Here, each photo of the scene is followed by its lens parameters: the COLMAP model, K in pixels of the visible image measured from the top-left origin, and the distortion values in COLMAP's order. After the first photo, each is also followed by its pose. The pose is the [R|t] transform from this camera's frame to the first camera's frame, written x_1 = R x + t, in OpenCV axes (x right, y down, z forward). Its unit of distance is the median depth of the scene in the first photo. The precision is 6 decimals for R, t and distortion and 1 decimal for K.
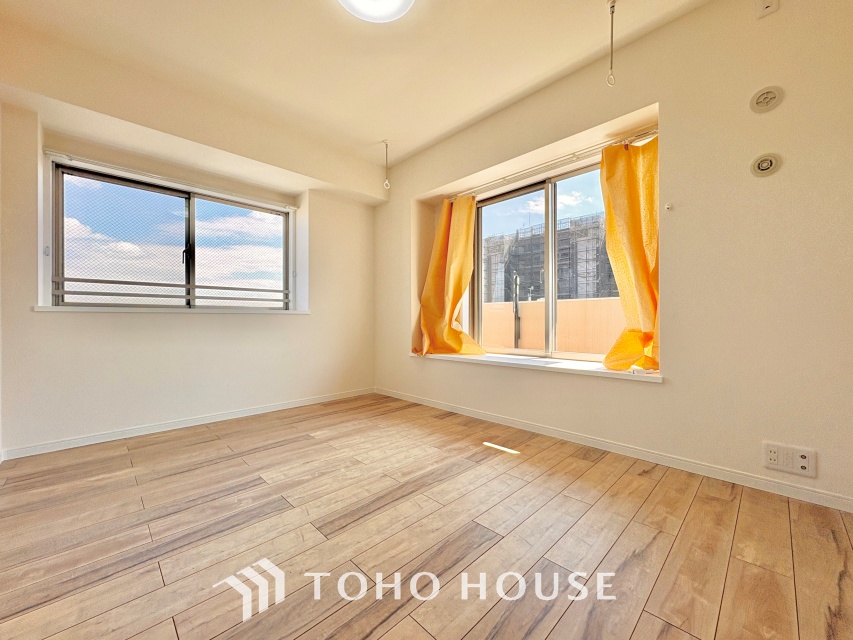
lens RADIAL K [[339.5, 0, 427.0], [0, 339.5, 320.7], [0, 0, 1]] dist [0.000604, 0.000017]
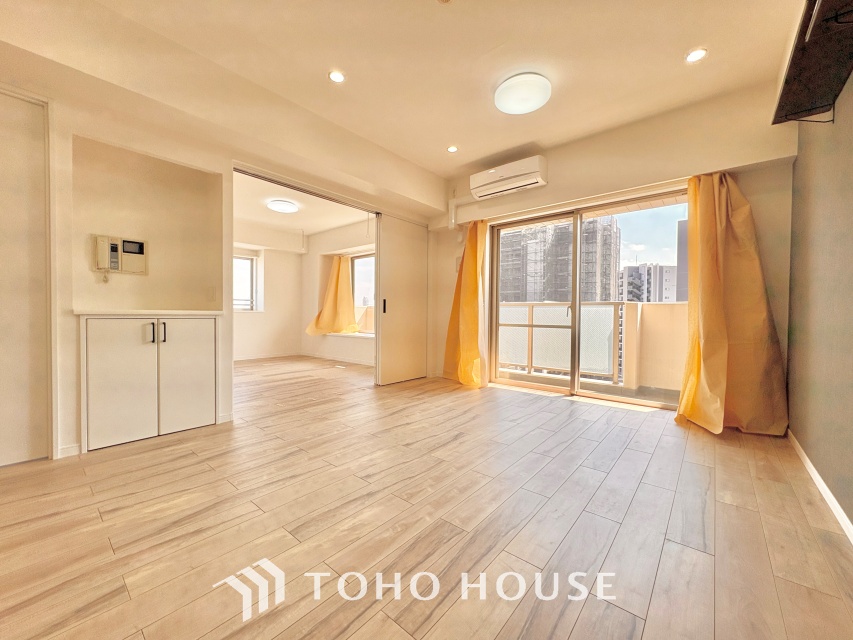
lens RADIAL K [[339.5, 0, 427.4], [0, 339.5, 318.6], [0, 0, 1]] dist [0.000604, 0.000017]
pose [[0.995981, 0.008803, 0.089130, 0.453999], [-0.009826, 0.999891, 0.011038, -0.016771], [-0.089023, -0.011870, 0.995959, -1.127041]]
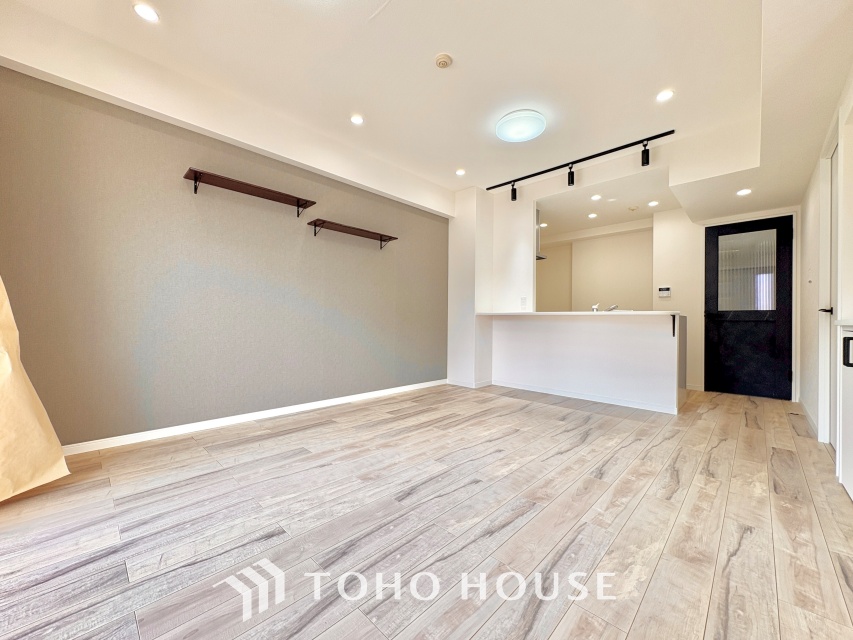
lens RADIAL K [[339.5, 0, 427.1], [0, 339.5, 319.7], [0, 0, 1]] dist [0.000604, 0.000017]
pose [[-0.999763, -0.007162, -0.020580, 0.578309], [-0.007074, 0.999966, -0.004330, -0.013409], [0.020610, -0.004183, -0.999779, 0.195089]]
